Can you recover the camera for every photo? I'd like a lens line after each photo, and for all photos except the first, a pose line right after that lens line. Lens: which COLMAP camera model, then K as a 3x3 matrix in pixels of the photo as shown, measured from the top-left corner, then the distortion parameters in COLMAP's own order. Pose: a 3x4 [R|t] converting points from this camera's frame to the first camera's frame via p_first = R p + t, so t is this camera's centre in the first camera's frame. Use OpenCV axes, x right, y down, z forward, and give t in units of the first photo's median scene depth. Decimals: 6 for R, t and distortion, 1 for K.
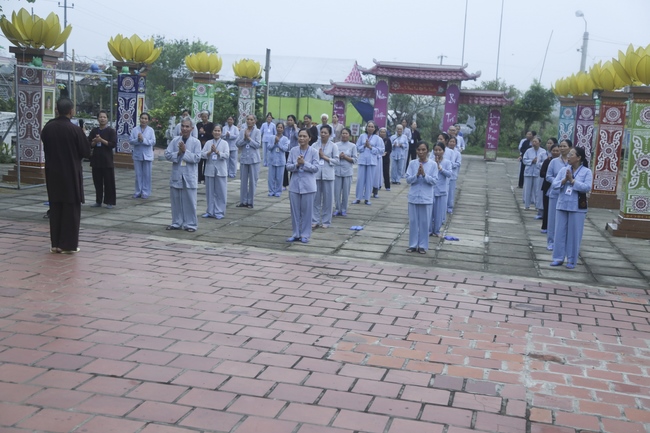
lens RADIAL K [[872.9, 0, 325.0], [0, 872.9, 216.5], [0, 0, 1]] dist [0.153080, 0.028731]
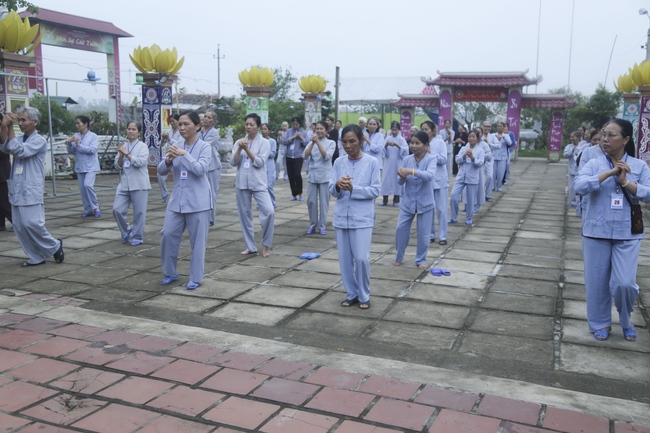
lens RADIAL K [[667.3, 0, 325.0], [0, 667.3, 216.5], [0, 0, 1]] dist [0.010650, 0.135907]
pose [[0.985369, -0.022491, -0.168942, 0.060570], [0.023174, 0.999729, 0.002071, -0.008444], [0.168849, -0.005956, 0.985624, 0.200106]]
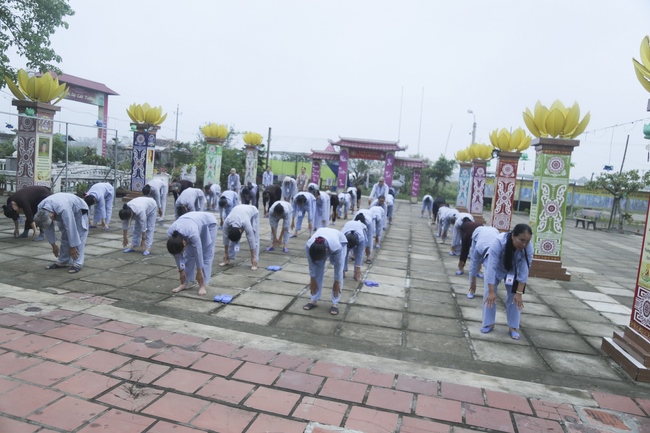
lens RADIAL K [[470.2, 0, 325.0], [0, 470.2, 216.5], [0, 0, 1]] dist [-0.108793, 0.096819]
pose [[0.999727, 0.023344, -0.001193, 0.039254], [-0.023371, 0.999190, -0.032764, -0.012066], [0.000427, 0.032783, 0.999462, 0.206470]]
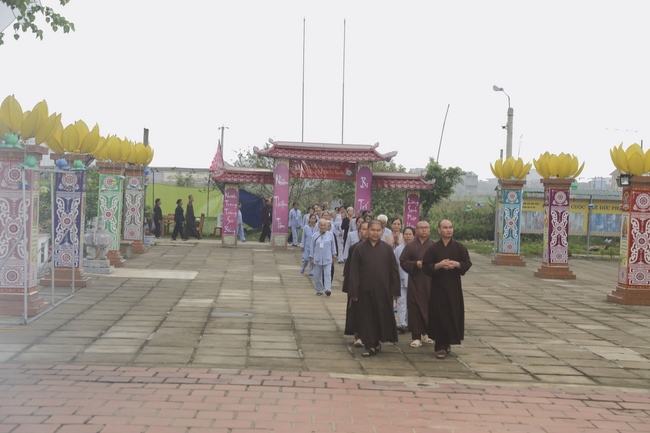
lens RADIAL K [[1050.7, 0, 325.0], [0, 1050.7, 216.5], [0, 0, 1]] dist [0.242761, 0.032512]
pose [[0.970450, -0.035552, 0.238671, -0.154852], [0.058036, 0.994442, -0.087851, -0.013277], [-0.234221, 0.099106, 0.967119, 0.010250]]
